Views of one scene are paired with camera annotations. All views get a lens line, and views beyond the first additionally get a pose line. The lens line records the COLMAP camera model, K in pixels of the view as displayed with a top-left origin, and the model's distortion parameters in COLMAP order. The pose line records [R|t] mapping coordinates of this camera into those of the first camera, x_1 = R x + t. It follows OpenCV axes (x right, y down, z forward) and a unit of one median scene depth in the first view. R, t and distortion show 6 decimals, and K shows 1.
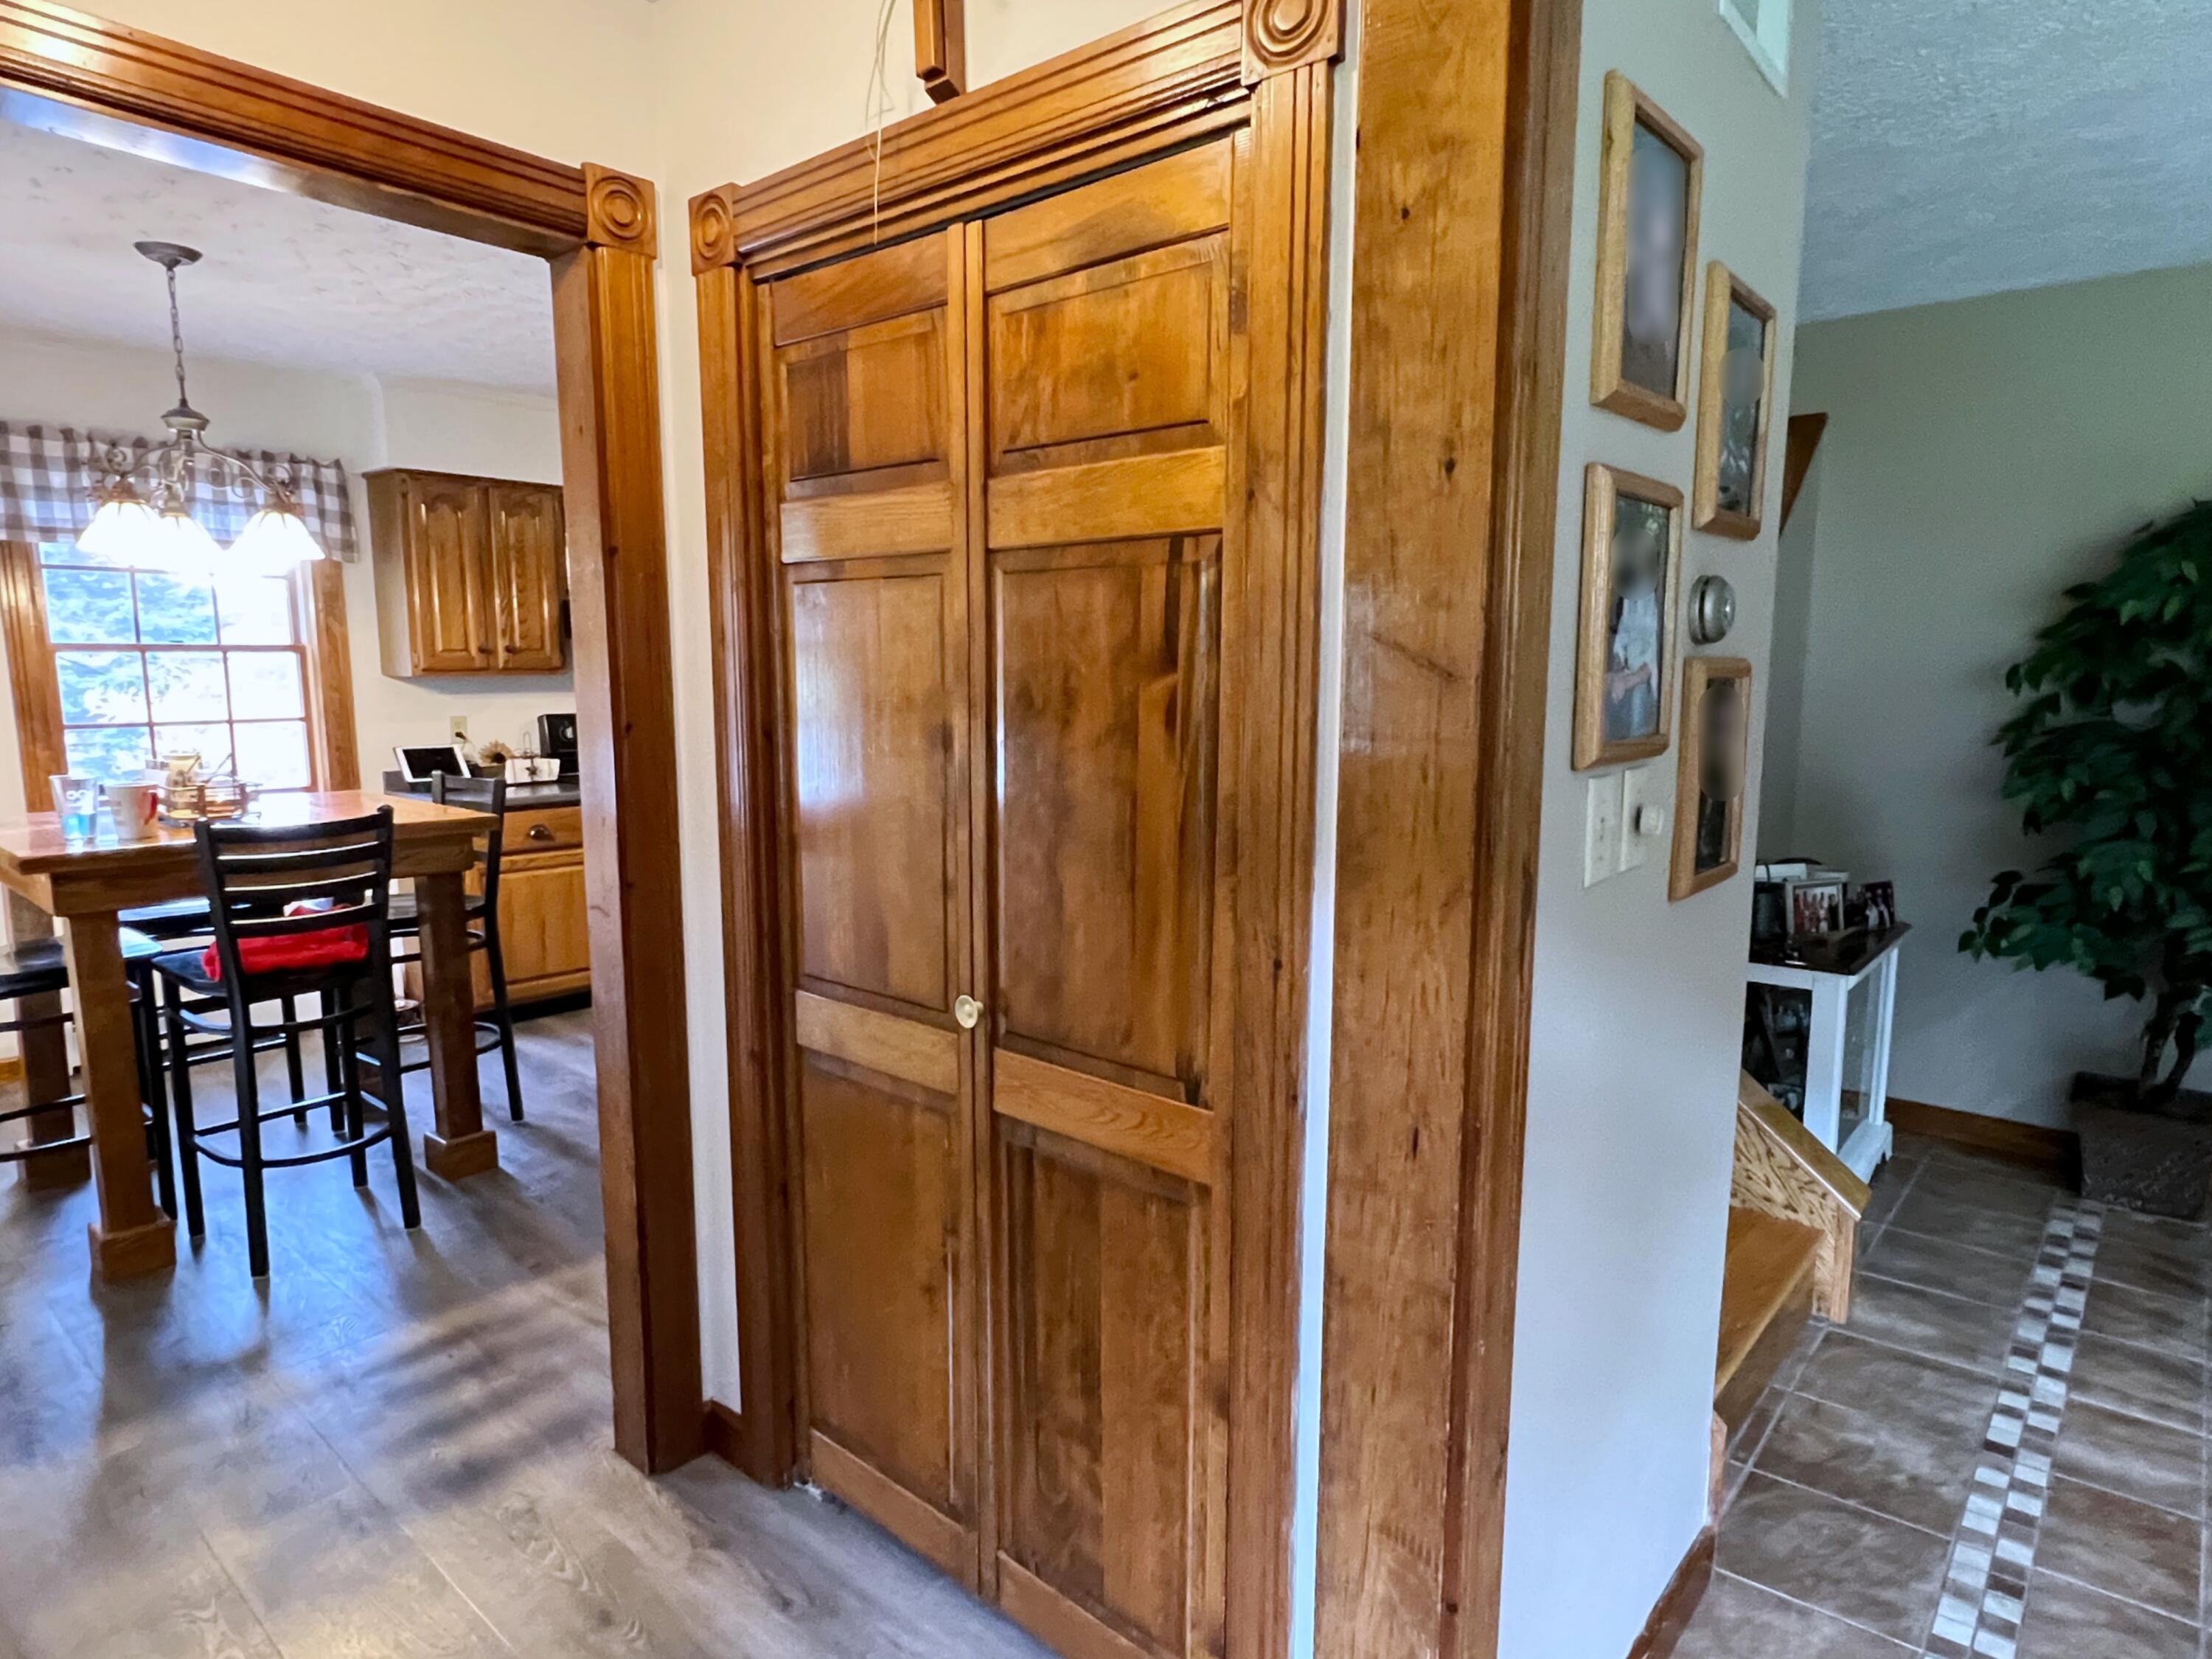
lens RADIAL K [[1291.5, 0, 1126.5], [0, 1291.5, 859.9], [0, 0, 1]] dist [0.021120, -0.002486]
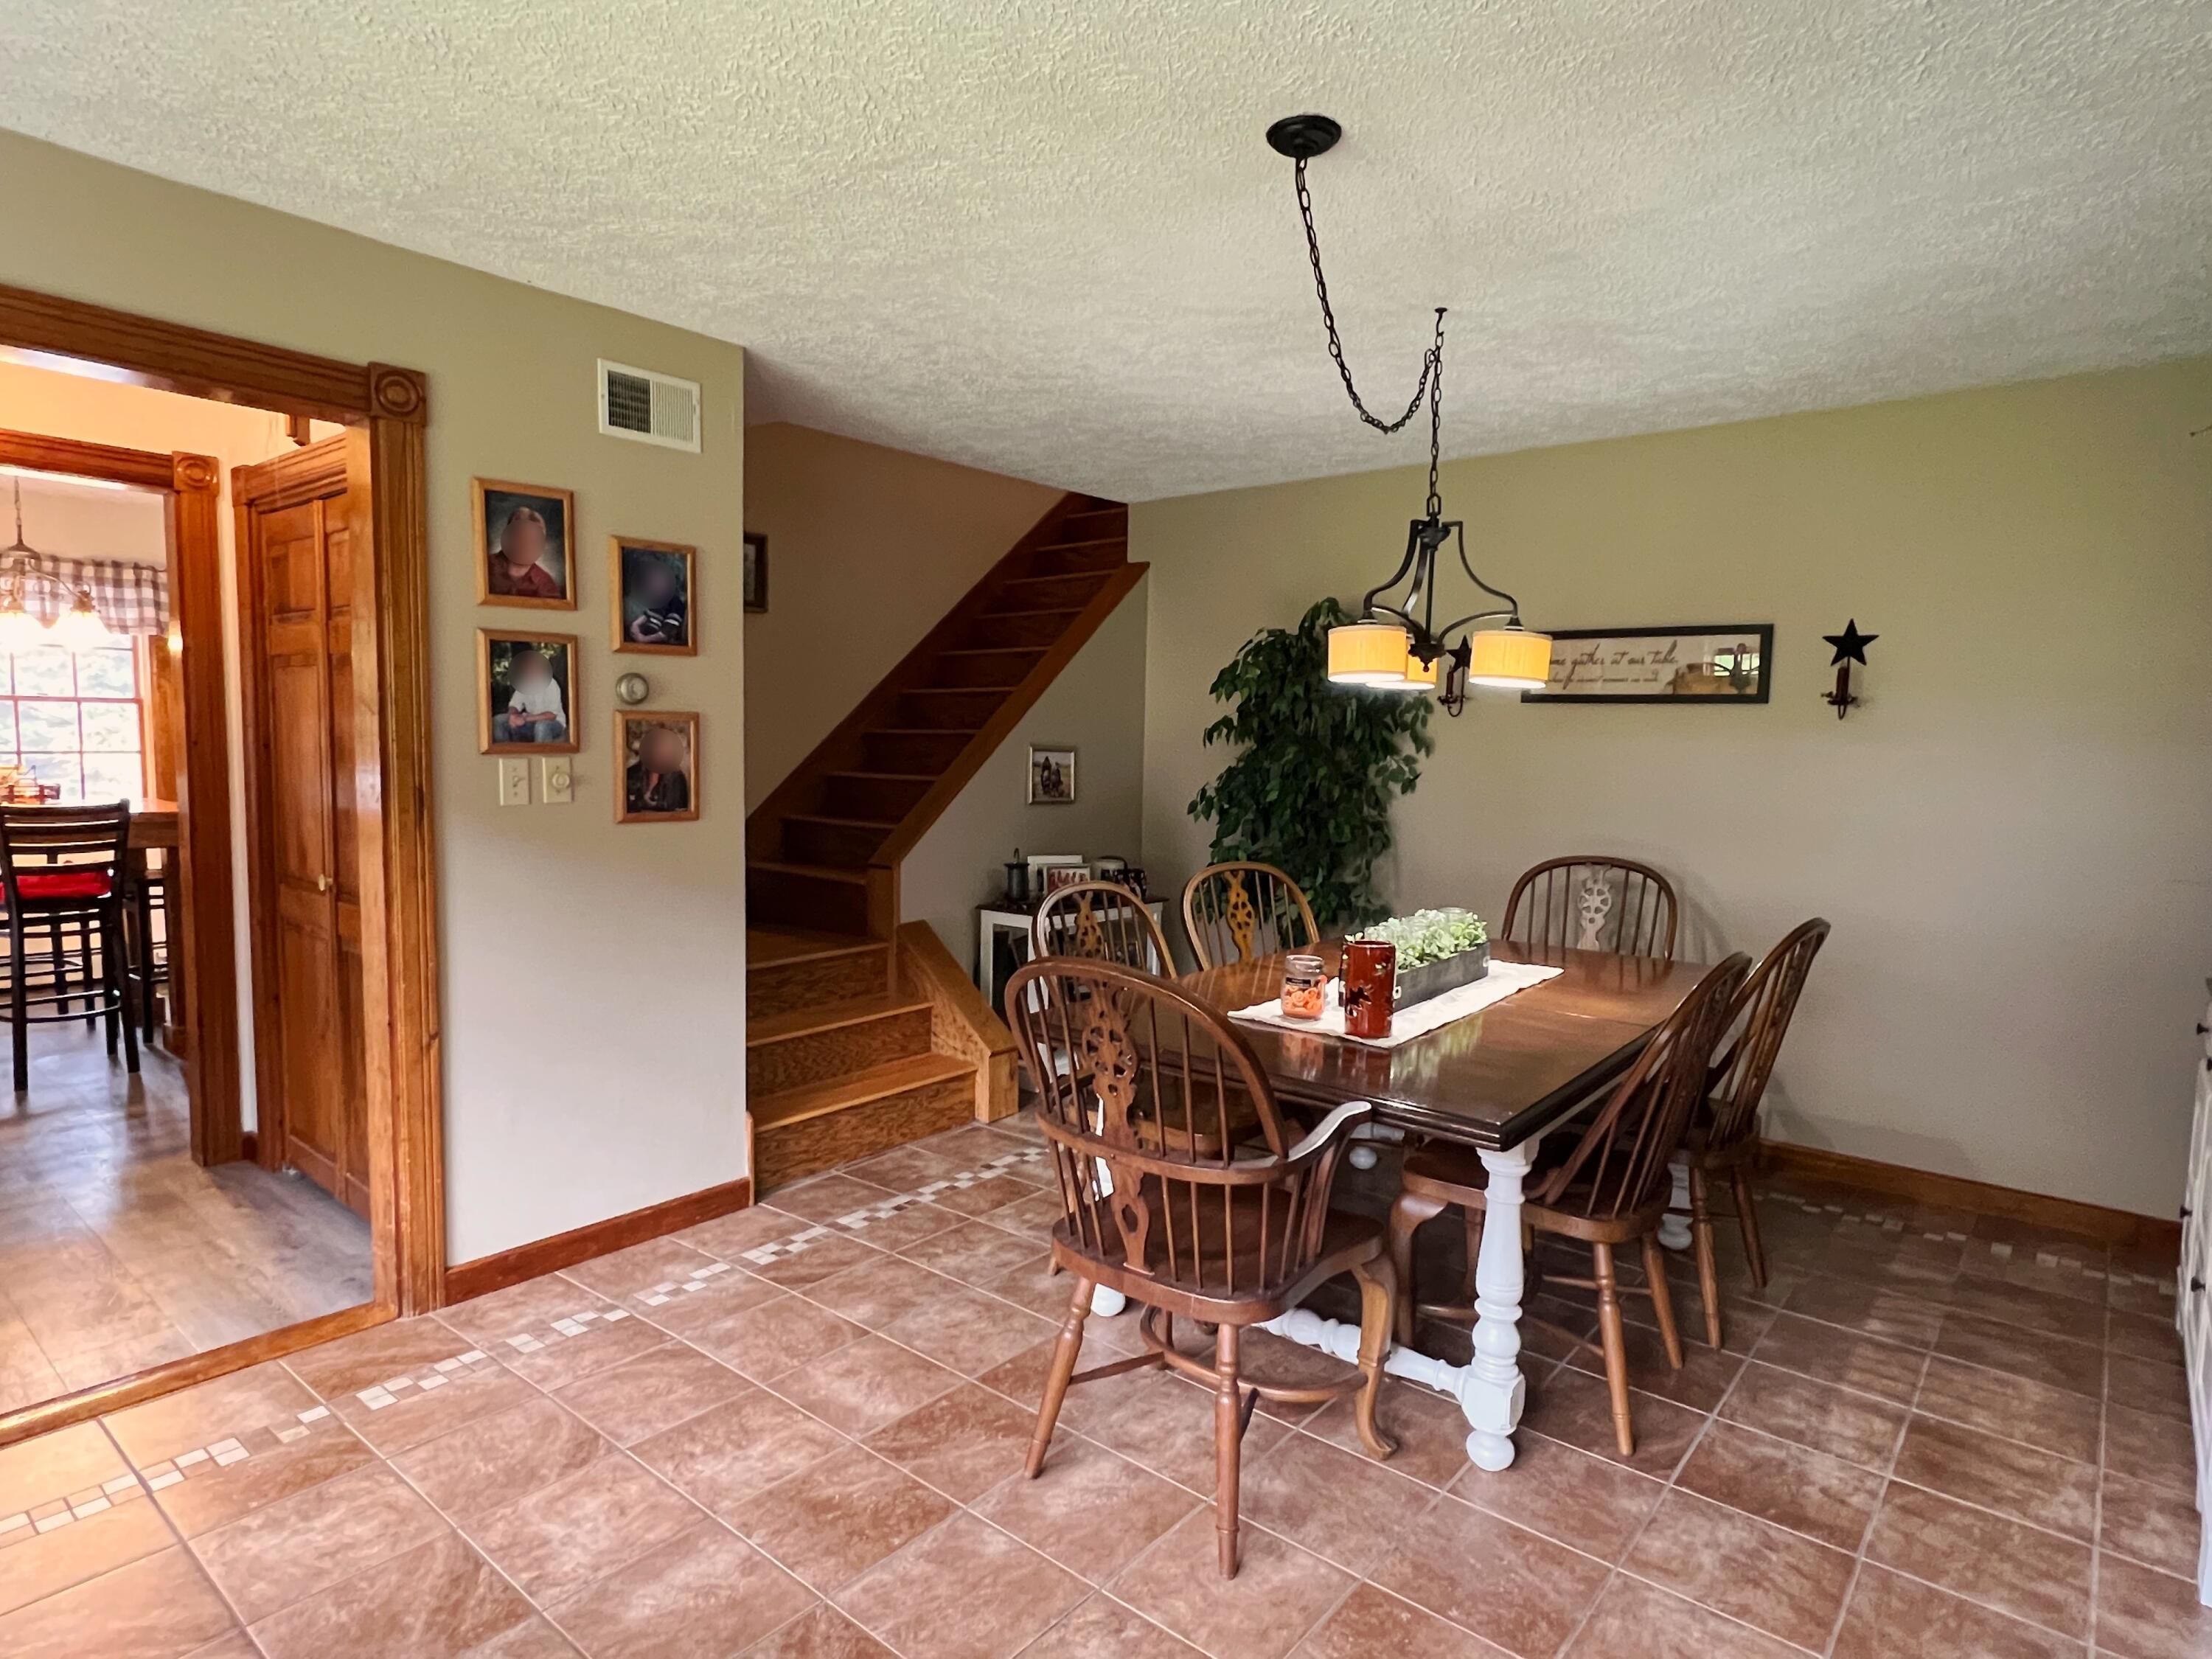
lens RADIAL K [[1246.0, 0, 1060.6], [0, 1246.0, 856.6], [0, 0, 1]] dist [0.040053, 0.002155]
pose [[0.999745, 0.014816, -0.017035, 0.604287], [-0.015613, 0.998743, -0.047636, 0.085832], [0.016307, 0.047890, 0.998719, -0.535703]]
